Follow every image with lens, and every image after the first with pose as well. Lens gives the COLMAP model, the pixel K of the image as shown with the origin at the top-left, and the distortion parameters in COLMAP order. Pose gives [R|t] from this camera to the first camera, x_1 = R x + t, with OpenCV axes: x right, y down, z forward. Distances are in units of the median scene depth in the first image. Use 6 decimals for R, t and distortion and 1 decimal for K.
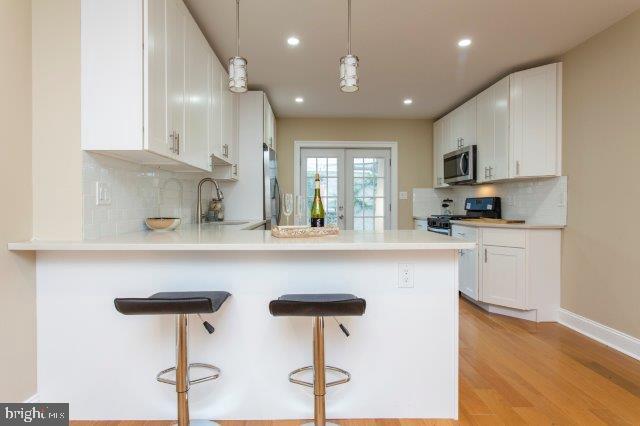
lens RADIAL K [[325.6, 0, 314.8], [0, 325.6, 206.3], [0, 0, 1]] dist [-0.000872, 0.000530]
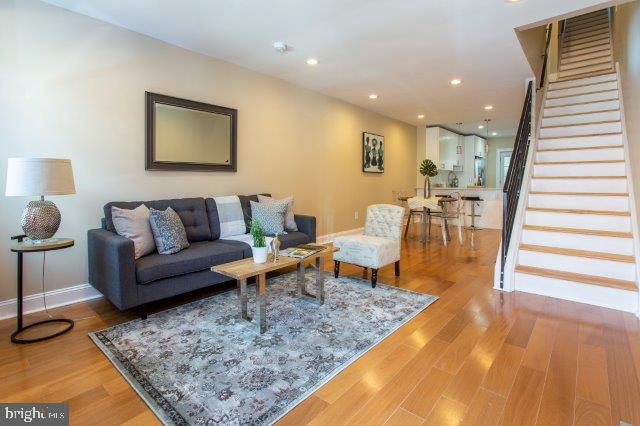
lens RADIAL K [[309.8, 0, 320.8], [0, 309.8, 188.3], [0, 0, 1]] dist [-0.000034, 0.000109]
pose [[0.750416, 0.014863, -0.660799, 0.471022], [-0.002955, 0.999813, 0.019133, 0.011131], [0.660959, -0.012405, 0.750319, -1.397413]]
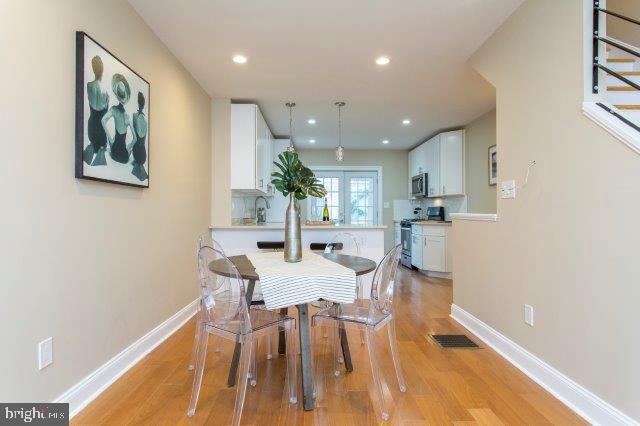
lens RADIAL K [[363.8, 0, 315.5], [0, 363.8, 212.5], [0, 0, 1]] dist [-0.018045, -0.000203]
pose [[0.999961, -0.001891, -0.008588, -0.018765], [0.001832, 0.999975, -0.006839, 0.009227], [0.008600, 0.006823, 0.999940, -0.656424]]
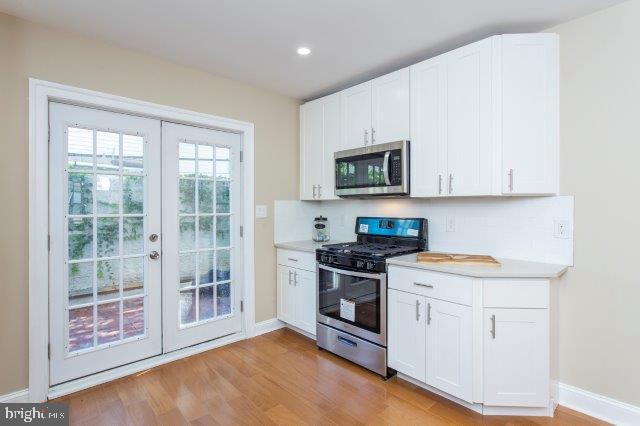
lens RADIAL K [[325.6, 0, 314.8], [0, 325.6, 206.3], [0, 0, 1]] dist [-0.000872, 0.000530]
pose [[0.751793, -0.000680, 0.659399, -0.075604], [0.007303, 0.999947, -0.007294, -0.046323], [-0.659359, 0.010299, 0.751758, 0.566668]]
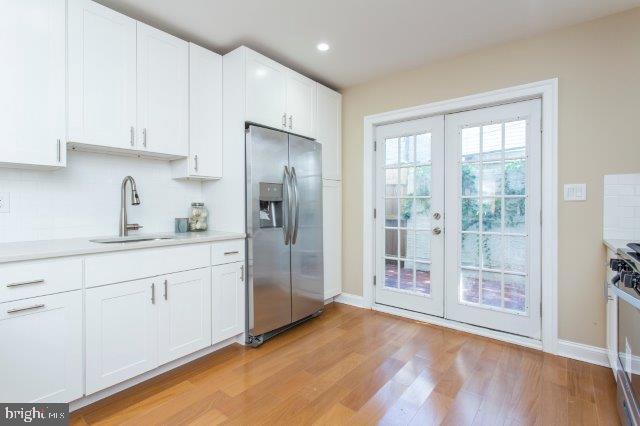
lens RADIAL K [[305.0, 0, 316.4], [0, 305.0, 205.0], [0, 0, 1]] dist [0.000860, 0.000584]
pose [[0.768672, 0.000532, -0.639643, 0.325124], [-0.004478, 0.999980, -0.004550, -0.014568], [0.639628, 0.006362, 0.768659, 0.534828]]
